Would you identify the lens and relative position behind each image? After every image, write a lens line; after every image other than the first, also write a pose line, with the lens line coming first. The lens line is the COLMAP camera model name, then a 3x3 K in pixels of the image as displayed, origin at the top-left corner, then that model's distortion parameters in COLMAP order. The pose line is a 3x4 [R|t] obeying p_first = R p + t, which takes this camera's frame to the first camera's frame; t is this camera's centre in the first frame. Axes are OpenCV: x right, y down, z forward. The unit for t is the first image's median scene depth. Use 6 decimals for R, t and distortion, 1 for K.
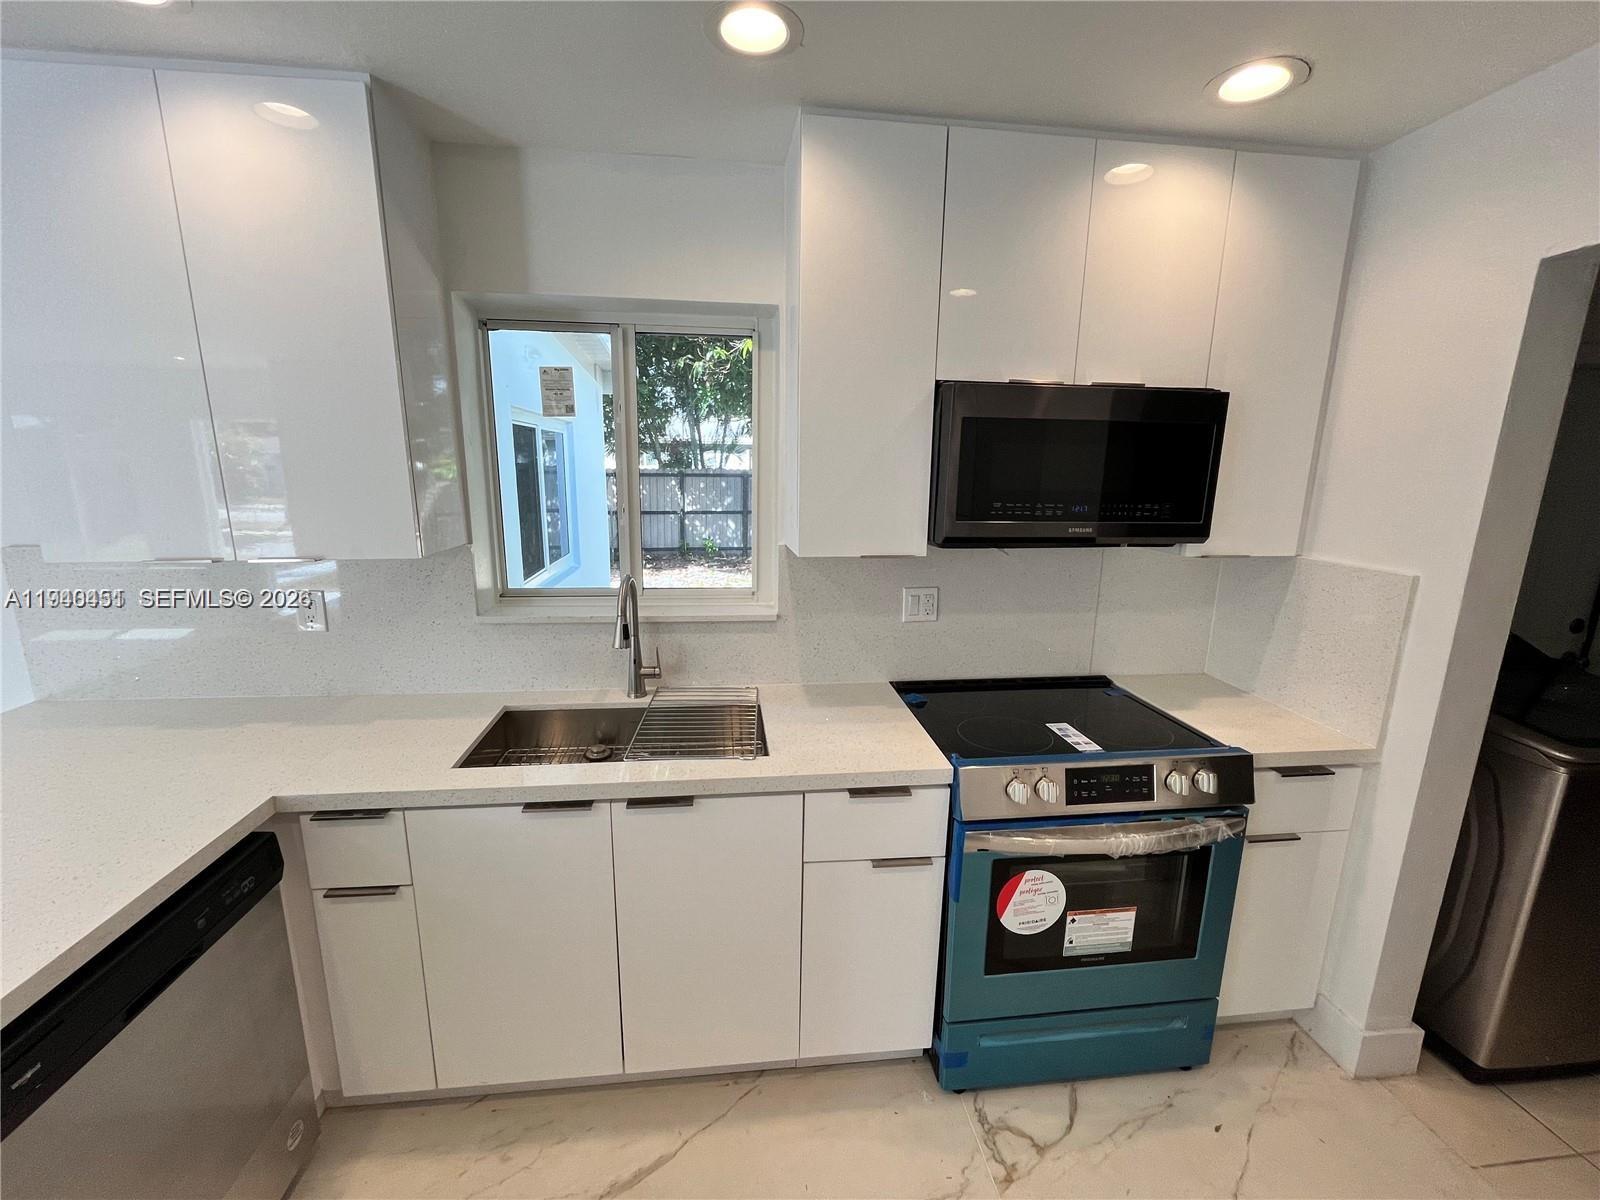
lens RADIAL K [[653.0, 0, 829.7], [0, 653.0, 594.6], [0, 0, 1]] dist [-0.003306, -0.000734]
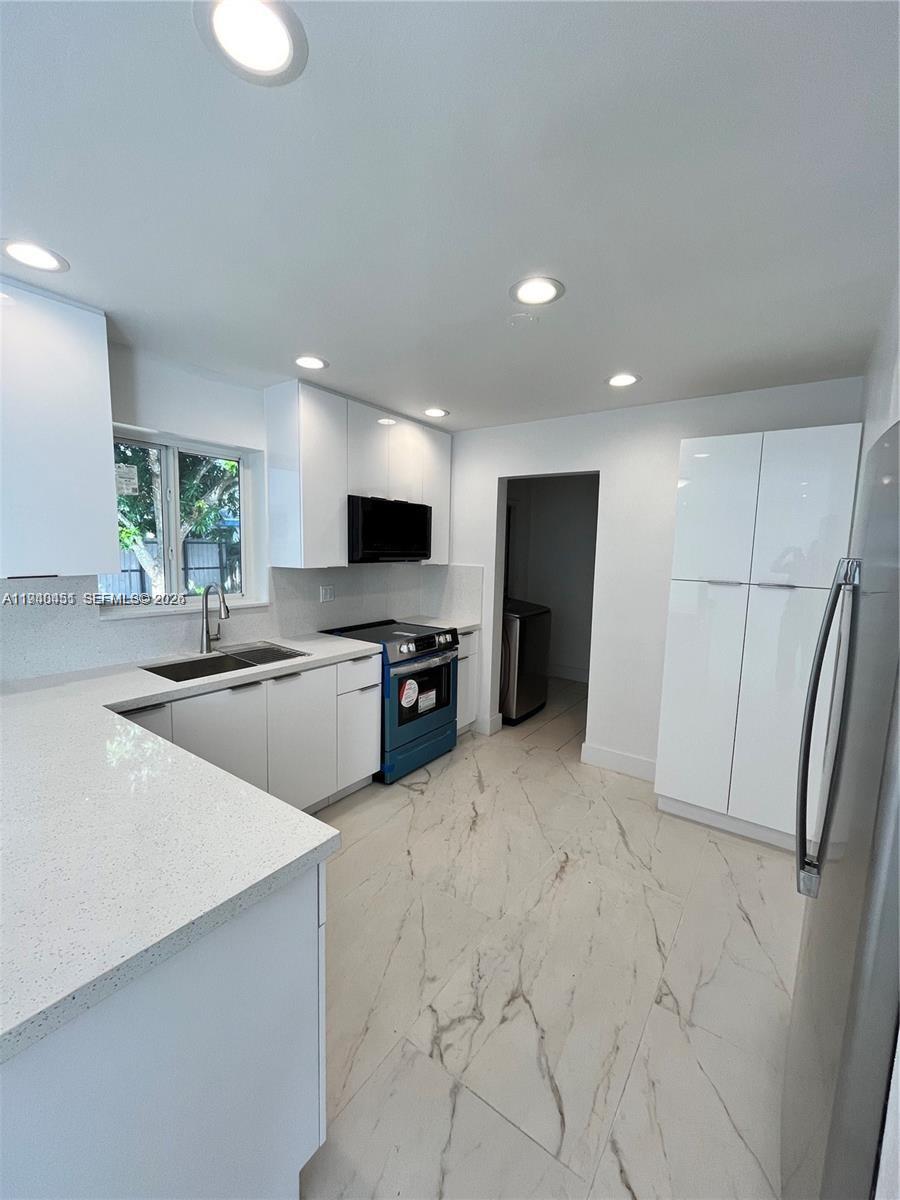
lens RADIAL K [[489.7, 0, 446.8], [0, 489.7, 598.4], [0, 0, 1]] dist [-0.003306, -0.000734]
pose [[0.676417, -0.075395, 0.732650, -0.966185], [0.136121, 0.990407, -0.023753, 0.153262], [-0.723831, 0.115796, 0.680191, -0.478991]]
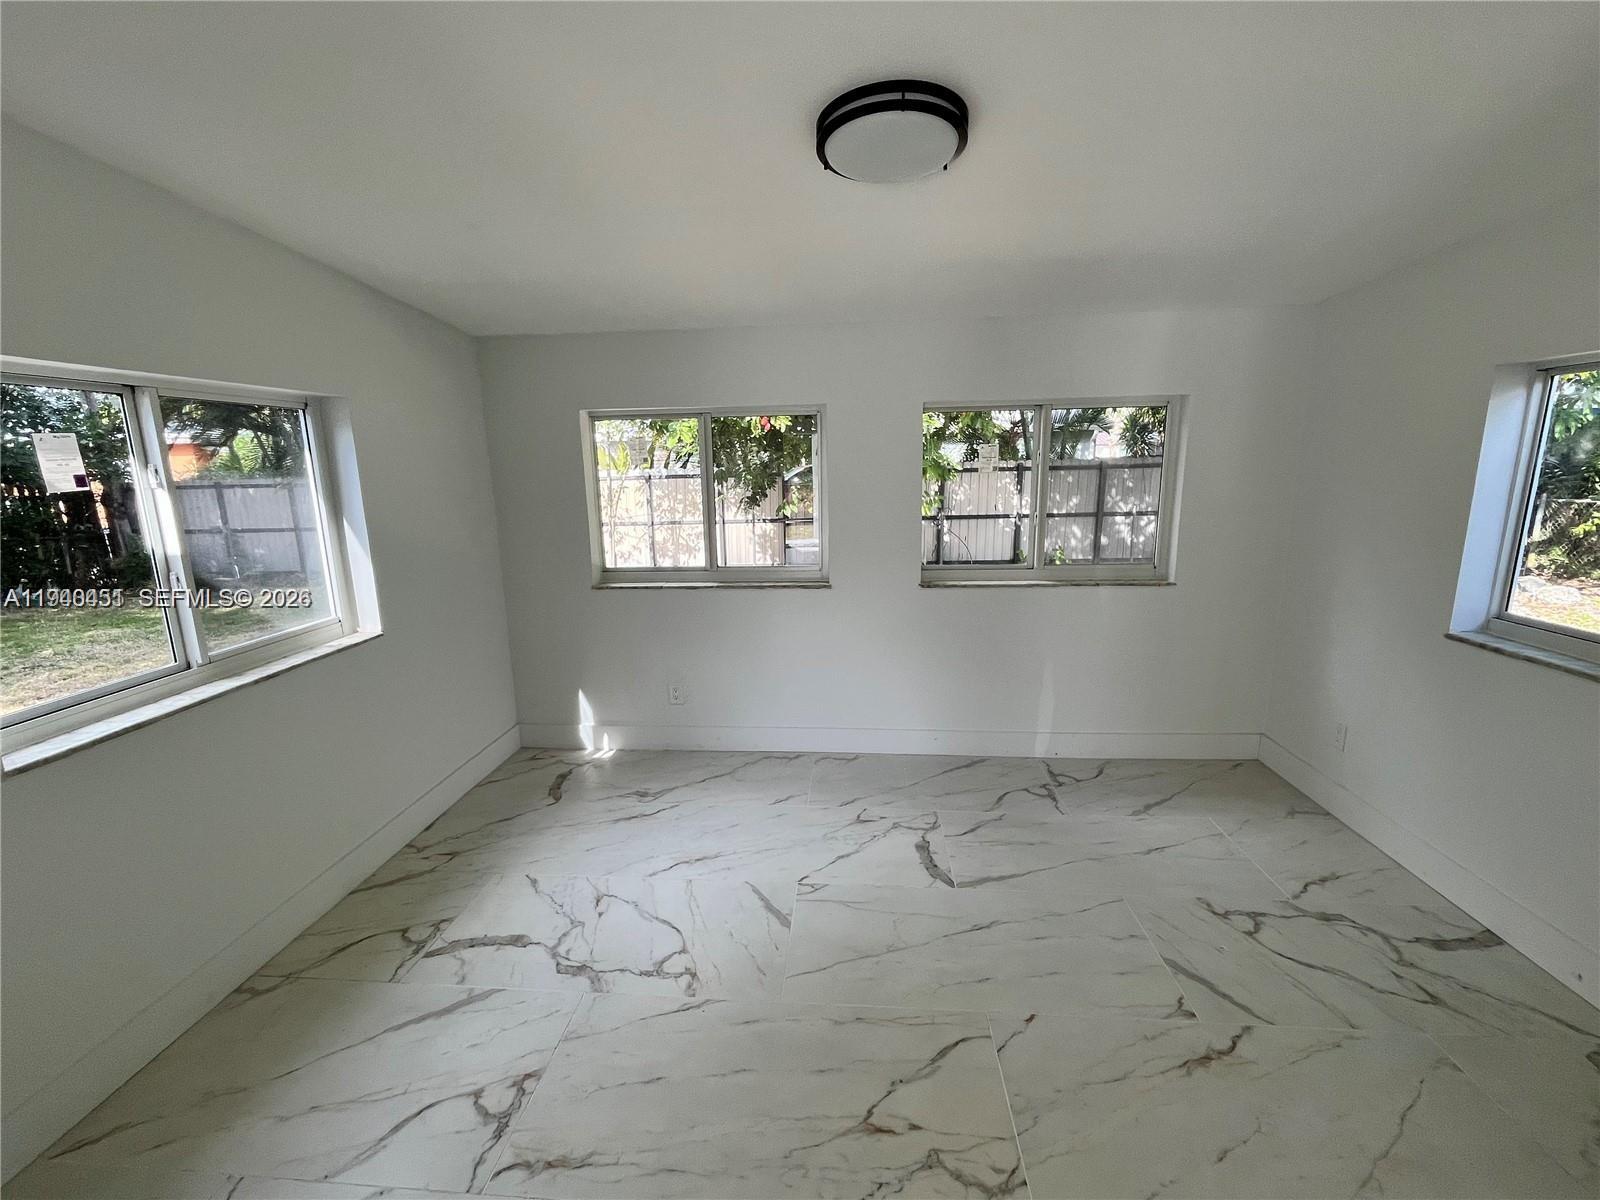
lens RADIAL K [[686.7, 0, 808.1], [0, 686.7, 601.3], [0, 0, 1]] dist [-0.017496, -0.000006]
pose [[-0.982785, -0.026820, 0.182795, -0.269970], [0.047523, 0.919417, 0.390402, -0.114961], [-0.178536, 0.392368, -0.902315, 0.779908]]
